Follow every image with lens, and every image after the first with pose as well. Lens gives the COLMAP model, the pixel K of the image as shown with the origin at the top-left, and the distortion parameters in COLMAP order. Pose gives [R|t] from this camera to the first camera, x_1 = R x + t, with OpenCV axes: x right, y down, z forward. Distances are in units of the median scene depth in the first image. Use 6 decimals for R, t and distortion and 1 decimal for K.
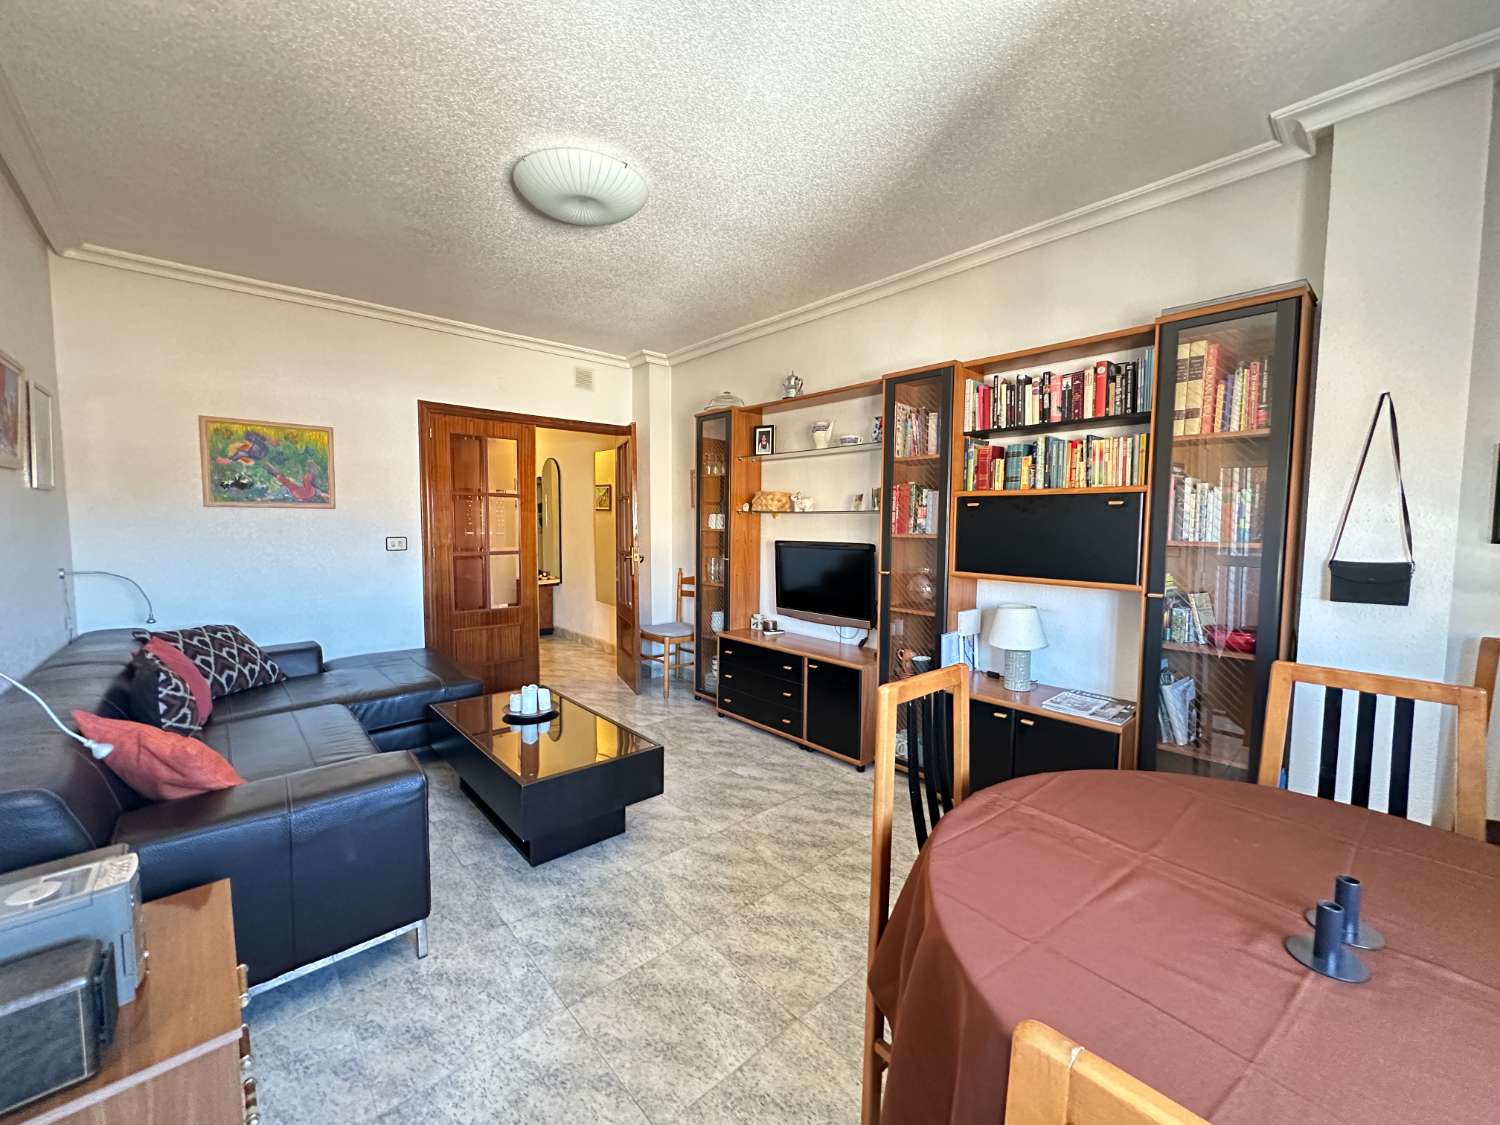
lens RADIAL K [[596.1, 0, 748.2], [0, 596.1, 559.5], [0, 0, 1]] dist [-0.003169, 0.000088]
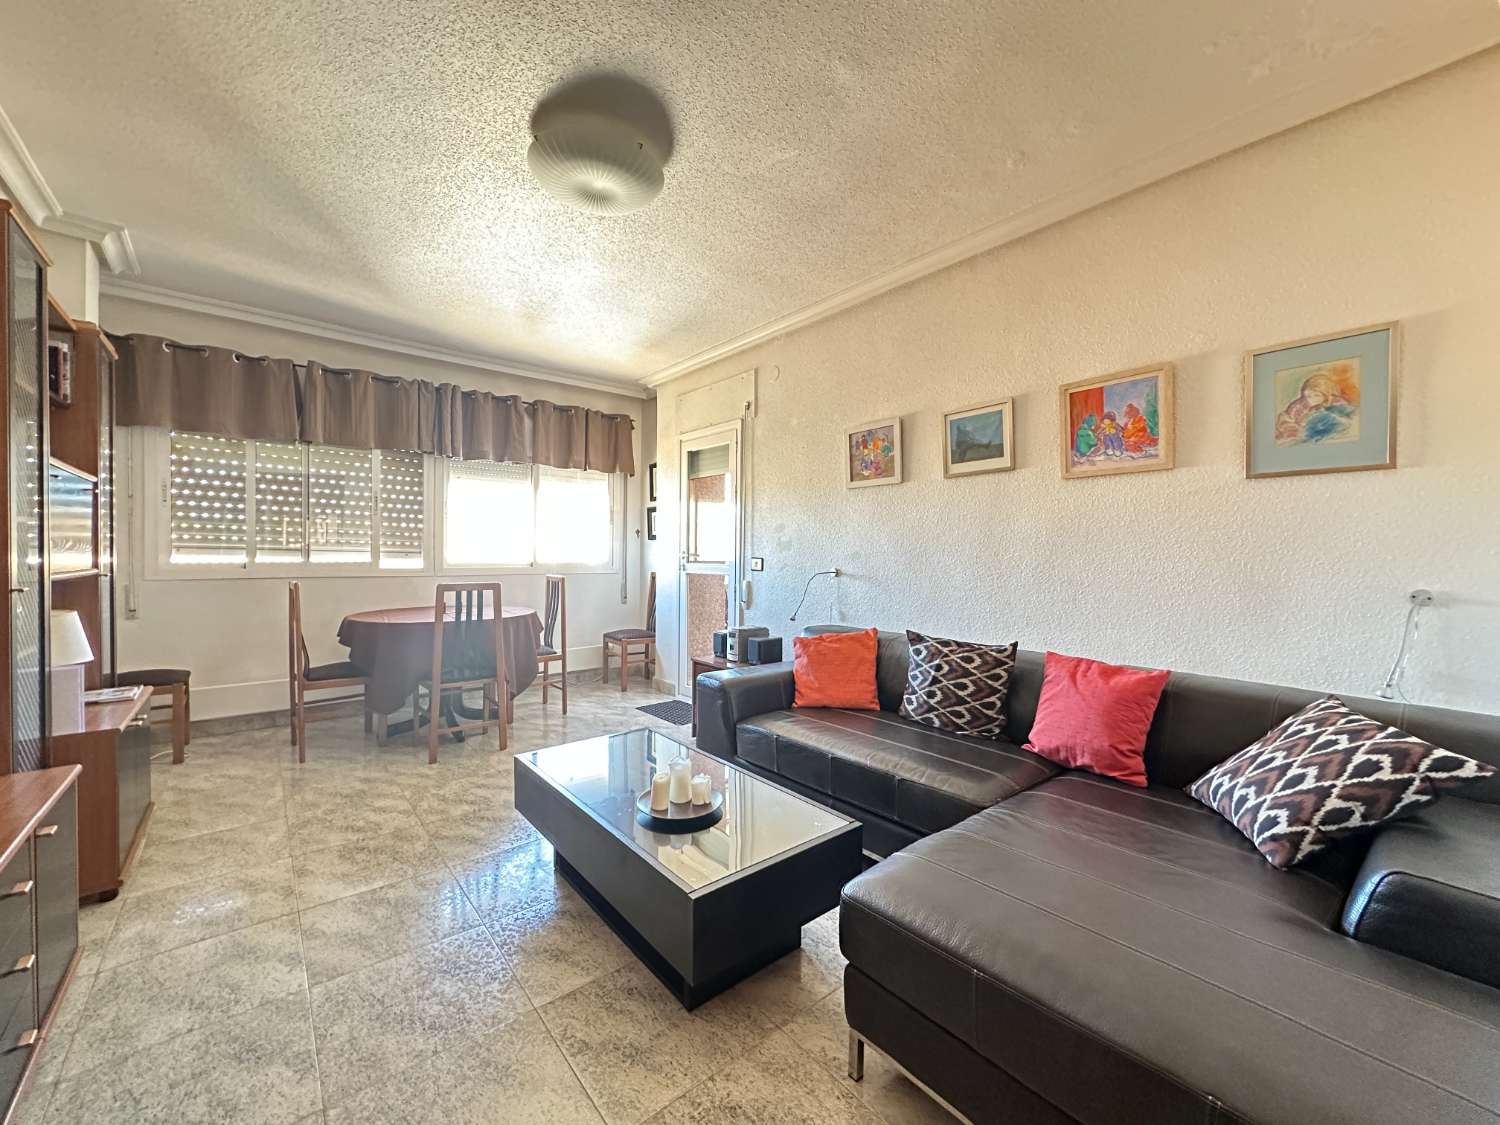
lens RADIAL K [[596.1, 0, 749.5], [0, 596.1, 557.0], [0, 0, 1]] dist [-0.003169, 0.000088]
pose [[-0.999029, -0.015539, 0.041234, -0.398018], [-0.012339, 0.996974, 0.076756, -0.050112], [-0.042302, 0.076173, -0.996197, 1.391914]]
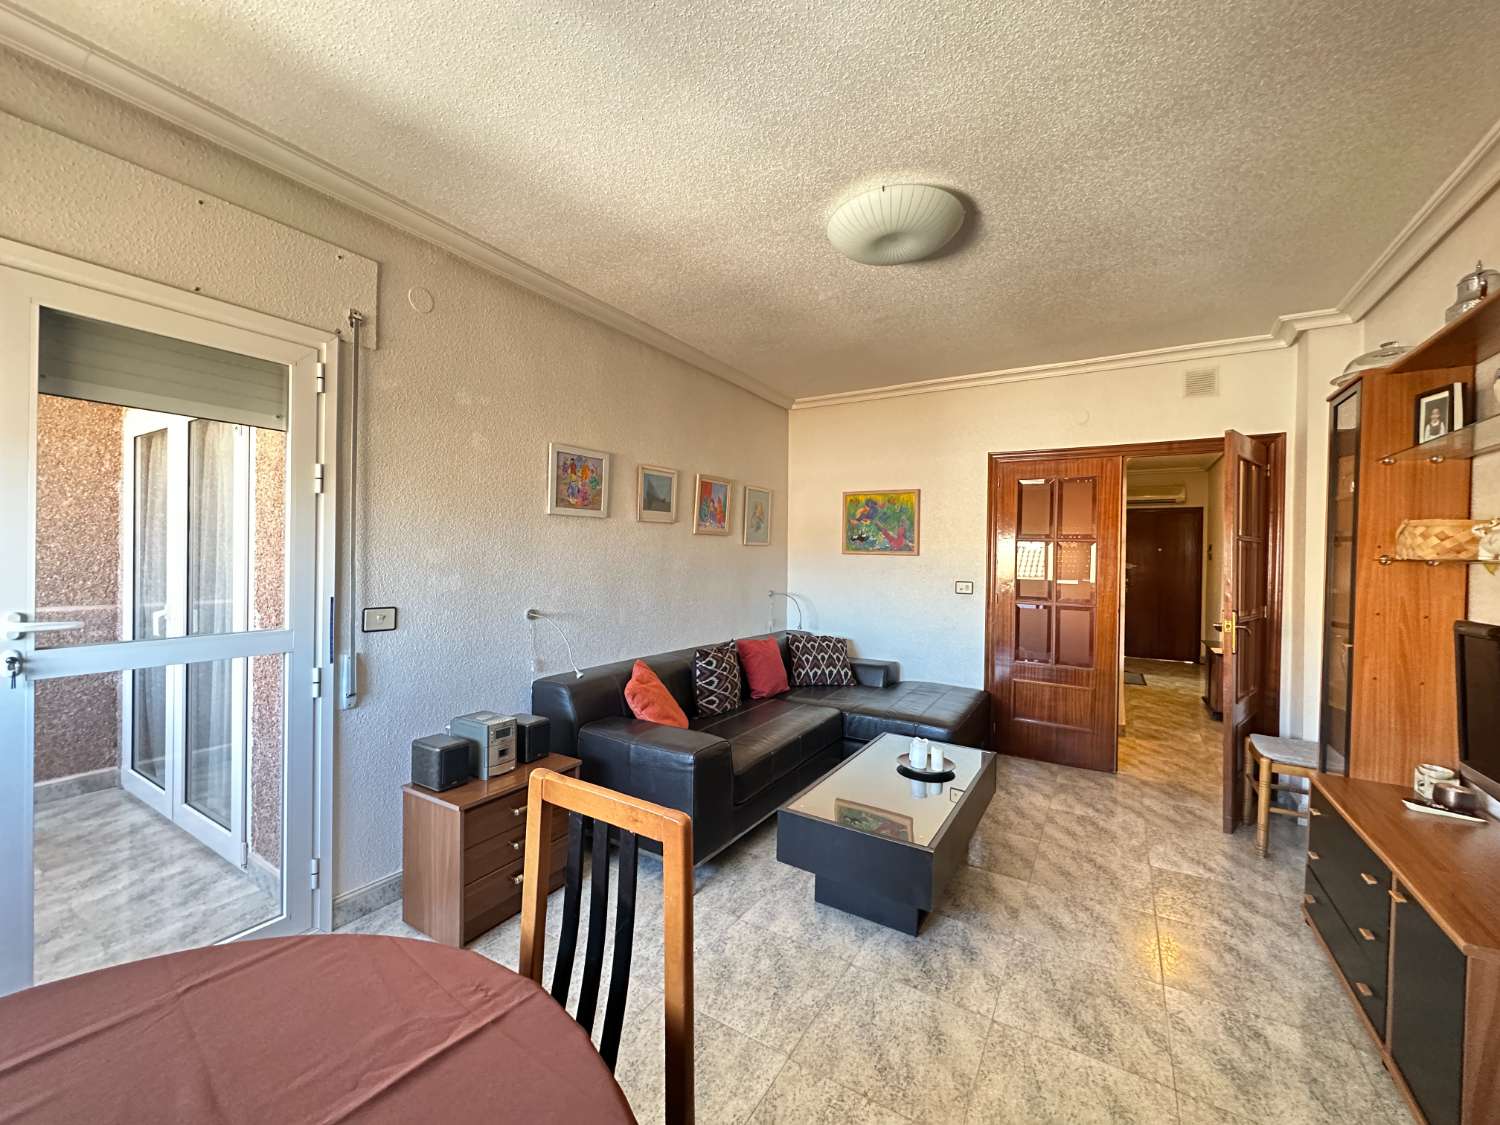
lens RADIAL K [[596.1, 0, 752.6], [0, 596.1, 557.7], [0, 0, 1]] dist [-0.003169, 0.000088]
pose [[0.285009, 0.000317, -0.958525, 0.408745], [-0.079878, 0.996529, -0.023422, -0.029542], [0.955191, 0.083240, 0.284045, 0.379275]]
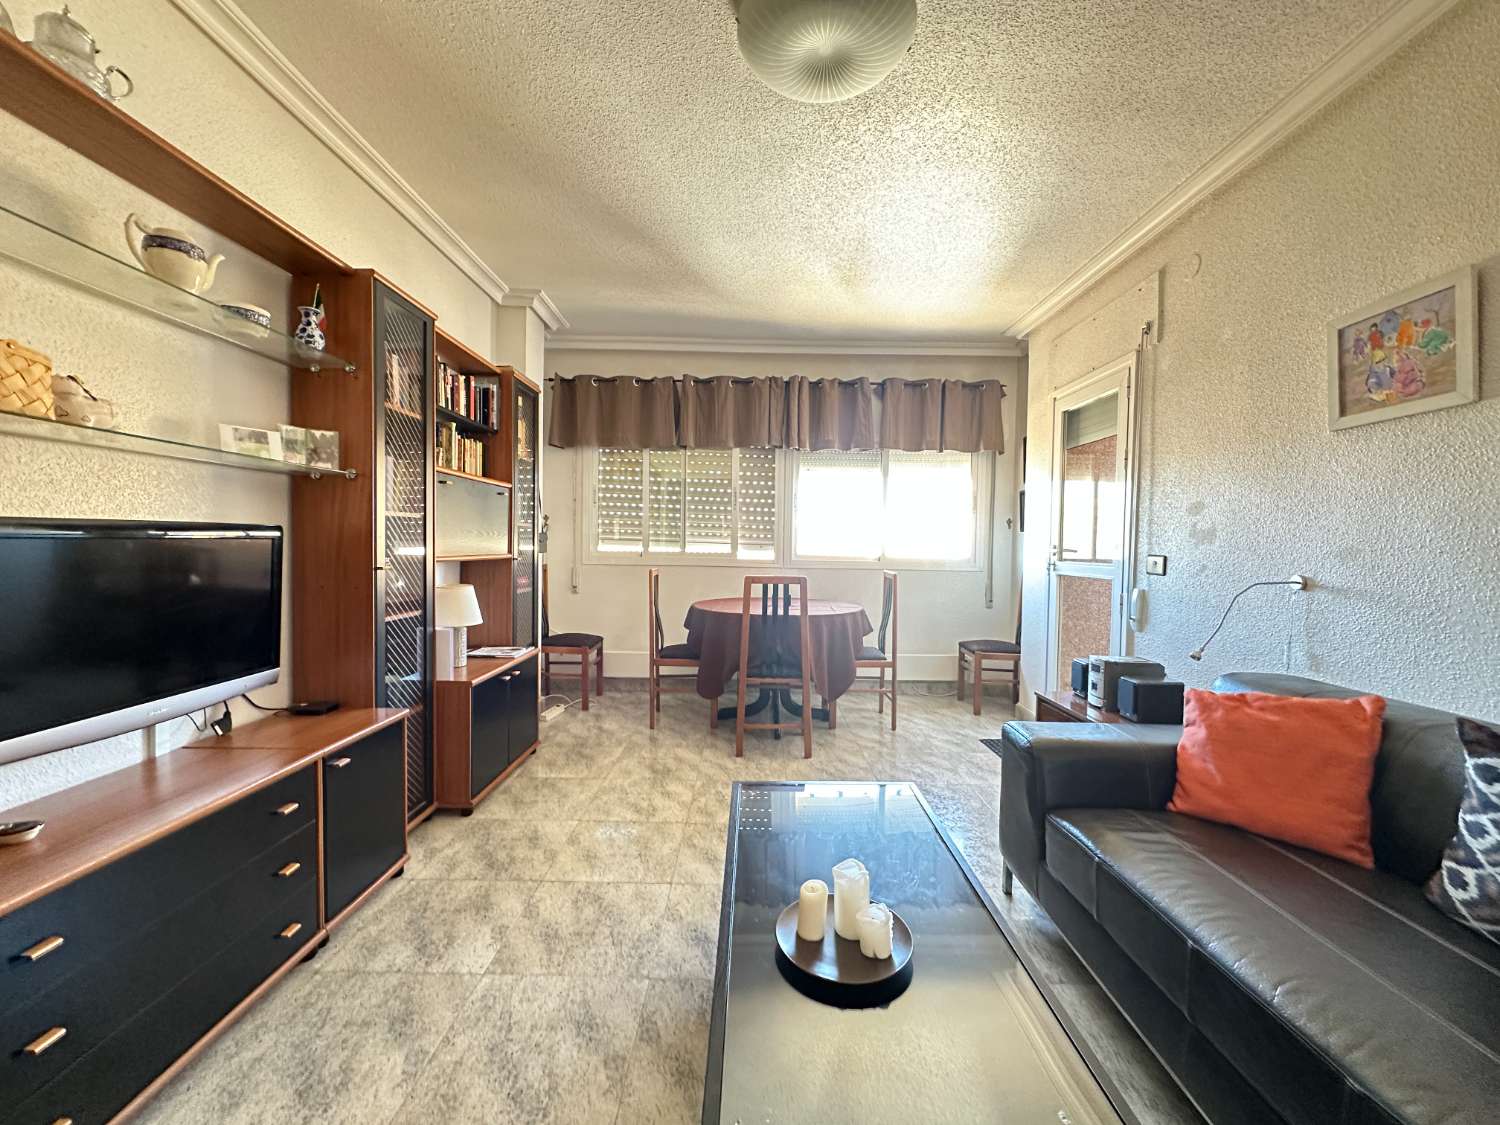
lens RADIAL K [[596.1, 0, 750.6], [0, 596.1, 557.7], [0, 0, 1]] dist [-0.003169, 0.000088]
pose [[-0.739433, -0.035442, 0.672297, -0.499099], [0.025499, 0.996422, 0.080574, -0.030426], [-0.672747, 0.076722, -0.735884, 1.139277]]
